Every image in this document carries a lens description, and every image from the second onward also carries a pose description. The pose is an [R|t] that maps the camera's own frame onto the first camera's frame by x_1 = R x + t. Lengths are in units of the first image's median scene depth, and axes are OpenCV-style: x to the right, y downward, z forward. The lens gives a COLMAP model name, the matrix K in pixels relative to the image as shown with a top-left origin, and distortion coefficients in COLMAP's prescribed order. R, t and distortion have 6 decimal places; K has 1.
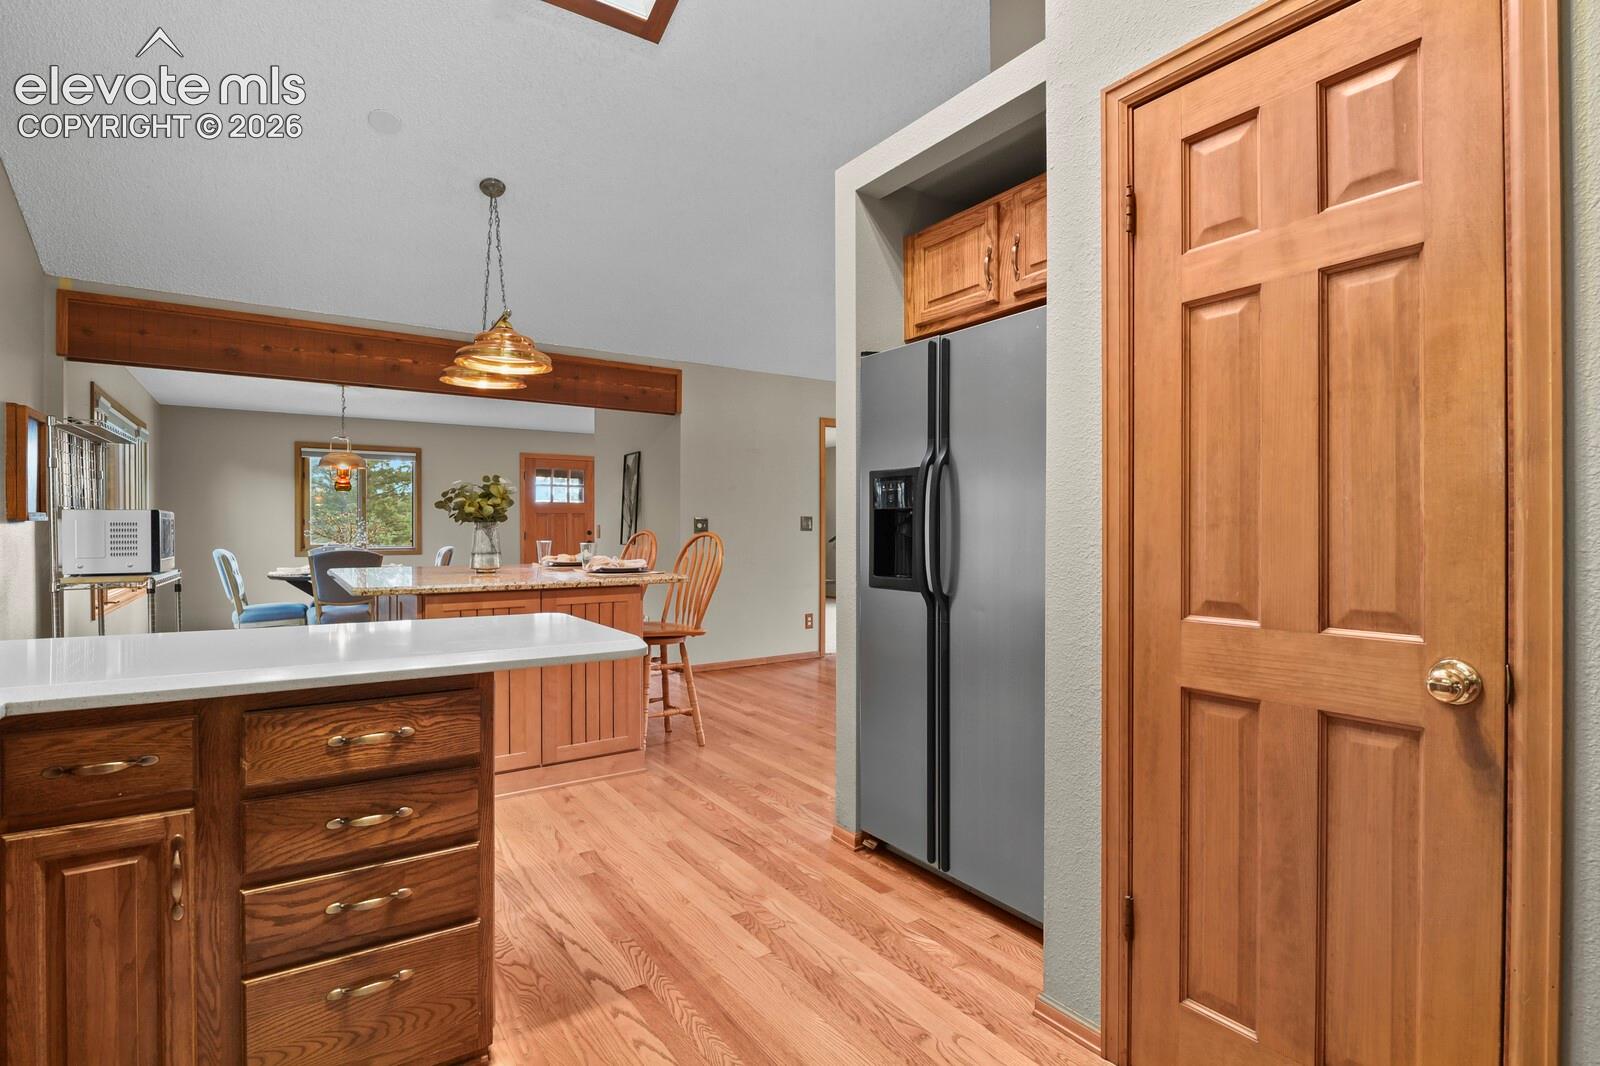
lens RADIAL K [[776.0, 0, 801.4], [0, 776.0, 533.0], [0, 0, 1]] dist [-0.004194, -0.000948]
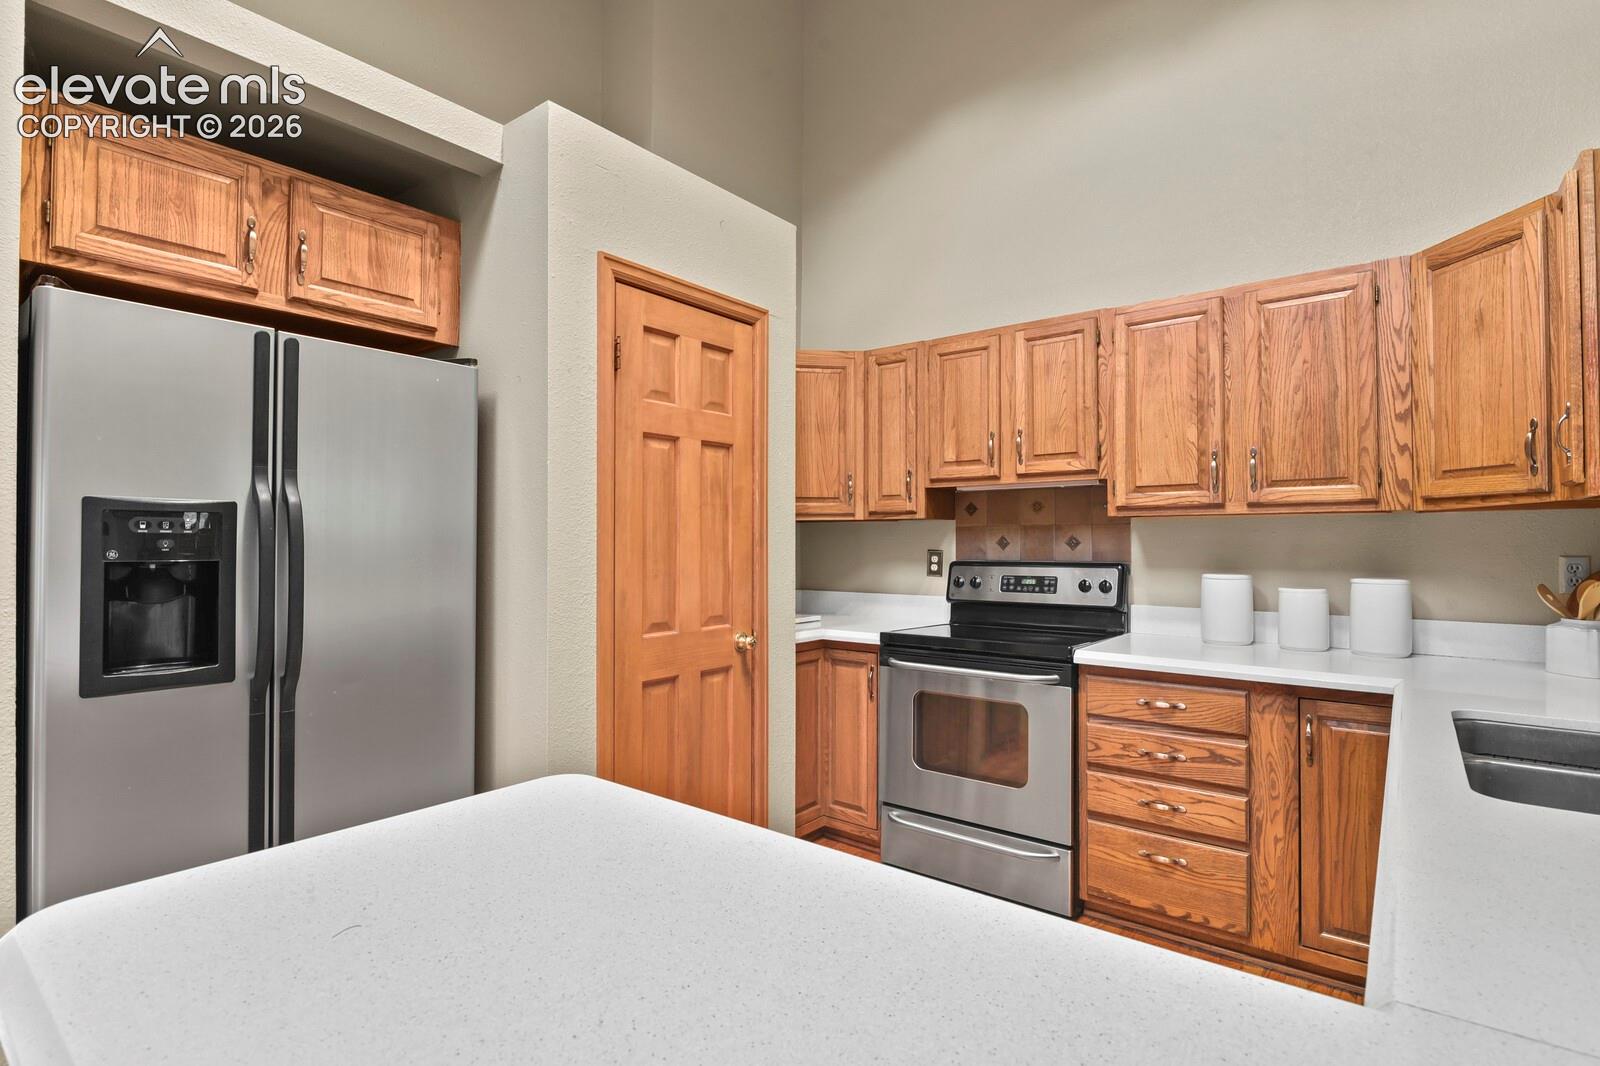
lens RADIAL K [[776.0, 0, 801.6], [0, 776.0, 532.6], [0, 0, 1]] dist [-0.004194, -0.000948]
pose [[-0.300683, 0.005283, 0.953709, -1.128866], [-0.003121, 0.999974, -0.006524, -0.092616], [-0.953719, -0.004939, -0.300659, 1.224953]]
